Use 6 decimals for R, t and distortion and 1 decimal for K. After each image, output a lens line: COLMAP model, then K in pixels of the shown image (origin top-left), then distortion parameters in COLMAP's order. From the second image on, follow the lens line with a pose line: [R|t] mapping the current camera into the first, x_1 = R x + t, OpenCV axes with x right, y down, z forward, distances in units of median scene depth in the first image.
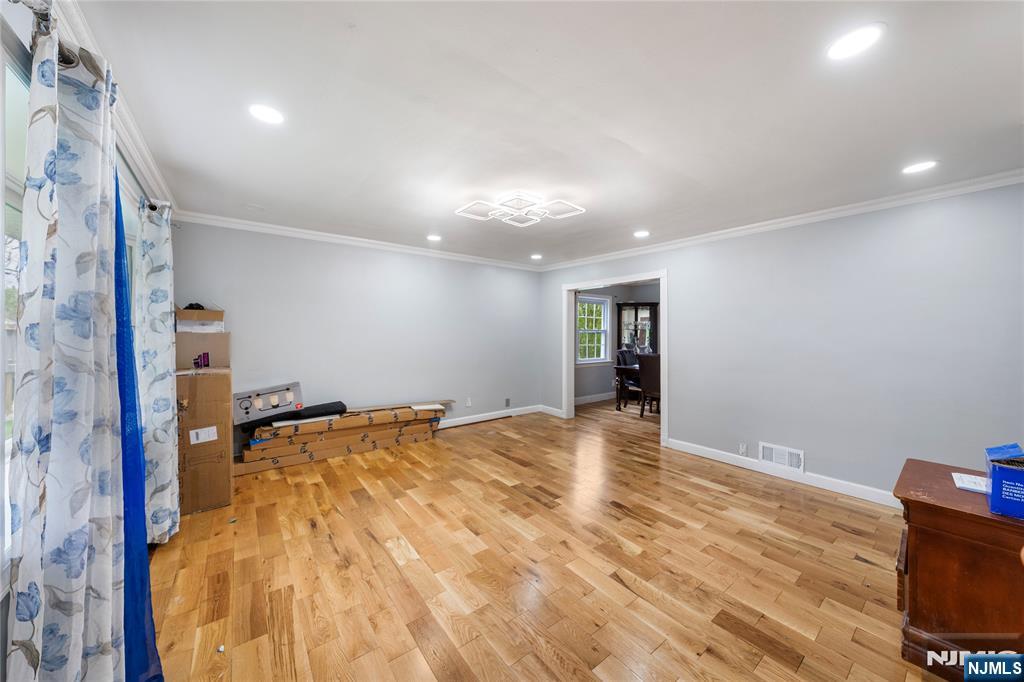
lens RADIAL K [[355.7, 0, 513.9], [0, 355.7, 334.9], [0, 0, 1]] dist [-0.001100, -0.000139]
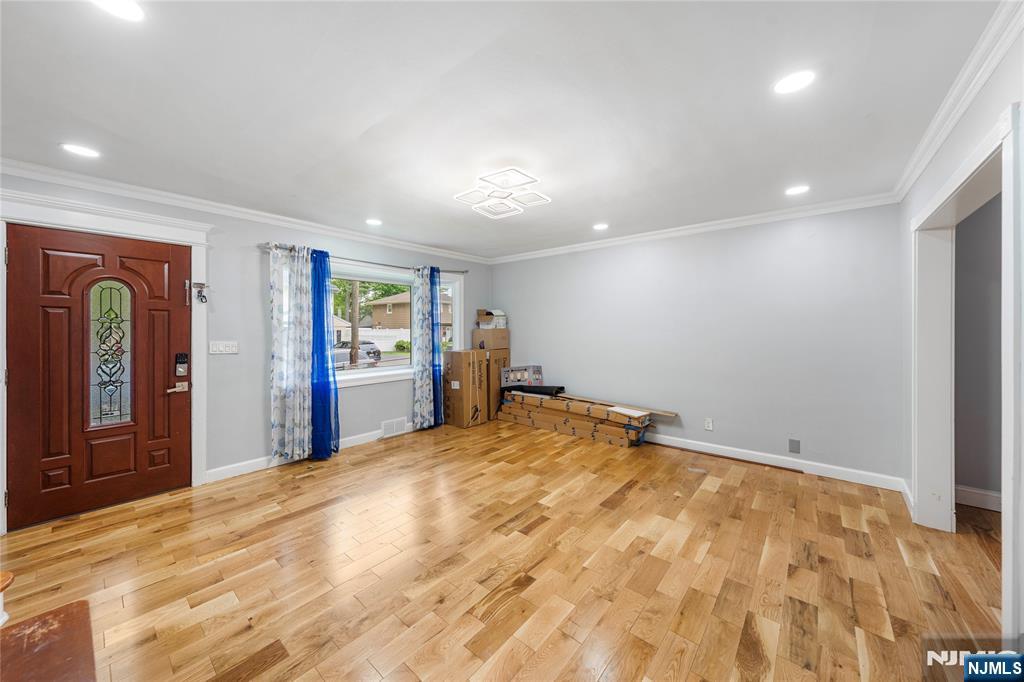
lens RADIAL K [[366.7, 0, 512.6], [0, 366.7, 330.8], [0, 0, 1]] dist [-0.000039, 0.000140]
pose [[0.208976, 0.001847, -0.977919, 0.804403], [-0.004600, 0.999989, 0.000905, -0.000224], [0.977910, 0.004309, 0.208982, 0.693155]]
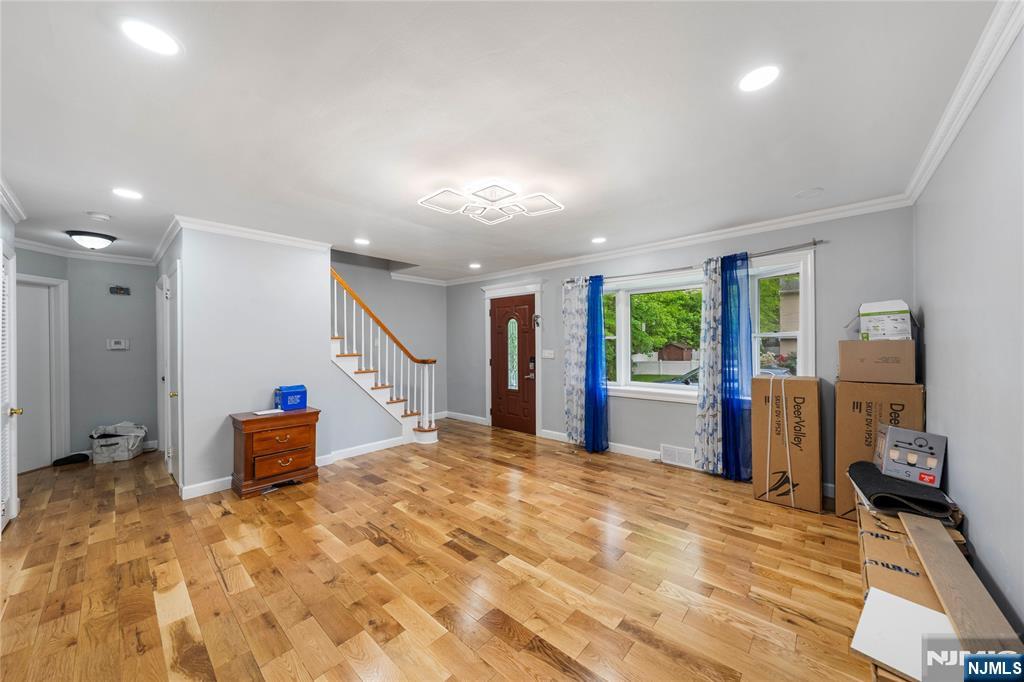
lens RADIAL K [[362.2, 0, 512.0], [0, 362.2, 341.0], [0, 0, 1]] dist [-0.000980, -0.000027]
pose [[-0.984735, 0.000497, -0.174060, 0.106034], [0.000352, 1.000000, 0.000862, -0.007804], [0.174061, 0.000788, -0.984735, 1.599108]]
